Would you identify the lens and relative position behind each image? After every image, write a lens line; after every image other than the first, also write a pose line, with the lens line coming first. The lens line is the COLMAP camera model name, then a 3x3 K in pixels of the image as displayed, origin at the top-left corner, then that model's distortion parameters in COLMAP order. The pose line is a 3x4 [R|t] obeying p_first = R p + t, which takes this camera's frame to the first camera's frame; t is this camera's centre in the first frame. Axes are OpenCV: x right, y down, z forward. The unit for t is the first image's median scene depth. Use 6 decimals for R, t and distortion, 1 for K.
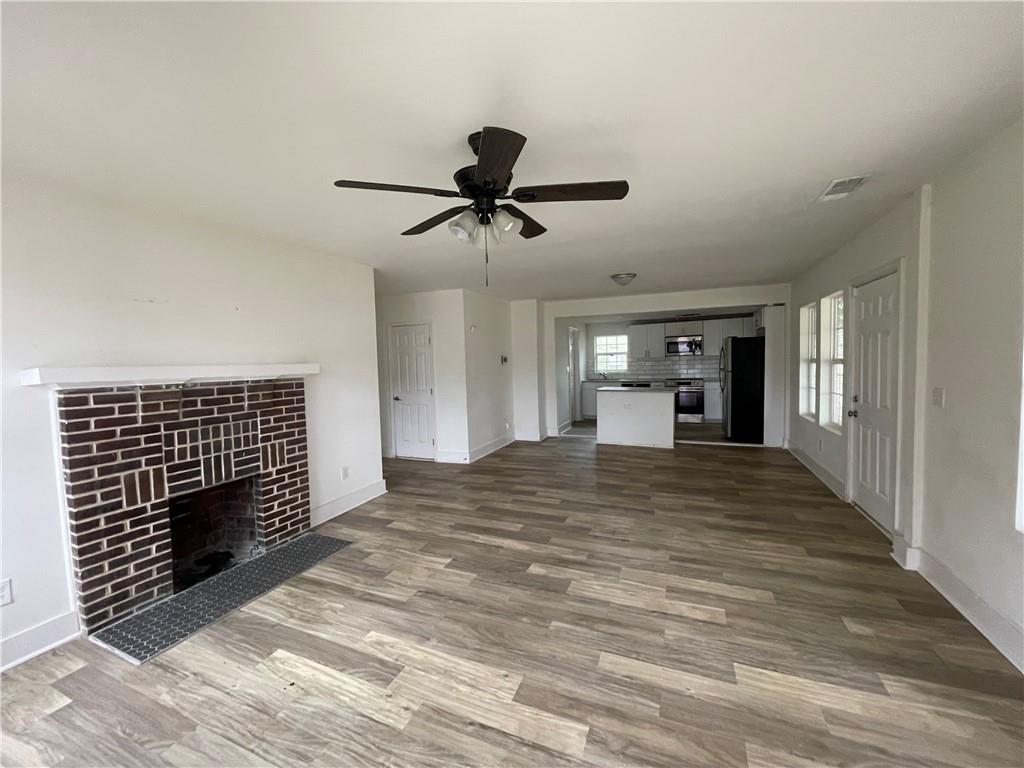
lens RADIAL K [[413.5, 0, 508.0], [0, 413.5, 380.9], [0, 0, 1]] dist [0.000287, 0.000199]
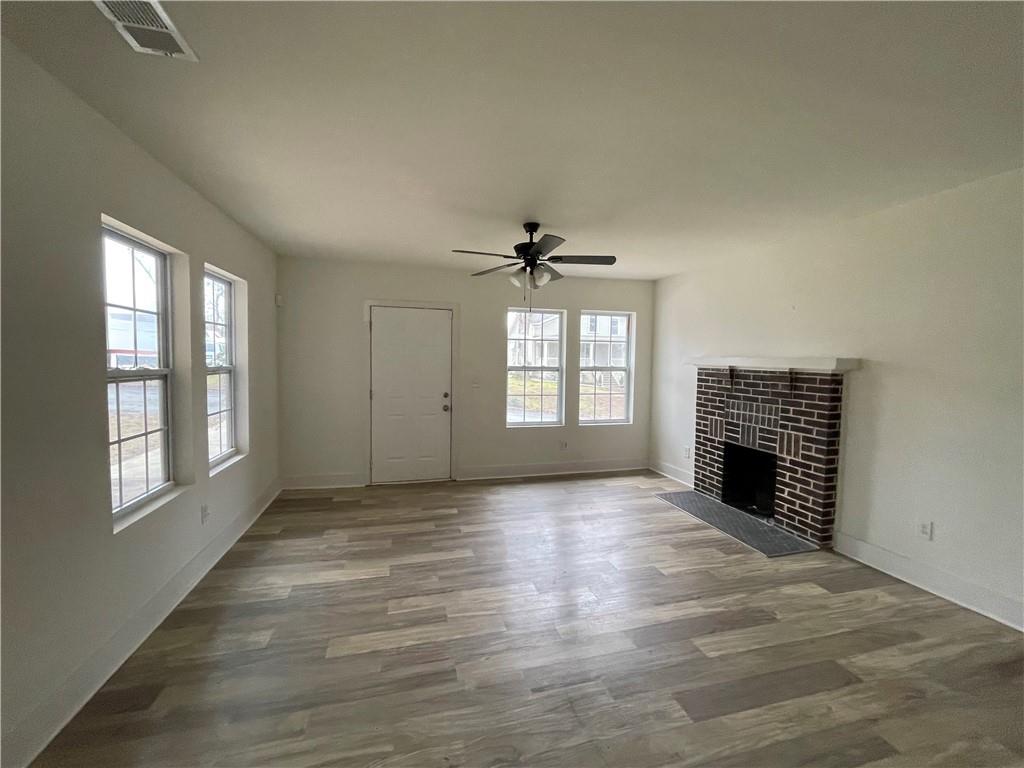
lens RADIAL K [[413.5, 0, 508.0], [0, 413.5, 380.9], [0, 0, 1]] dist [0.000287, 0.000199]
pose [[-0.790035, 0.052012, -0.610852, 0.692584], [-0.019655, 0.993733, 0.110034, -0.089719], [0.612747, 0.098937, -0.784062, 1.505347]]
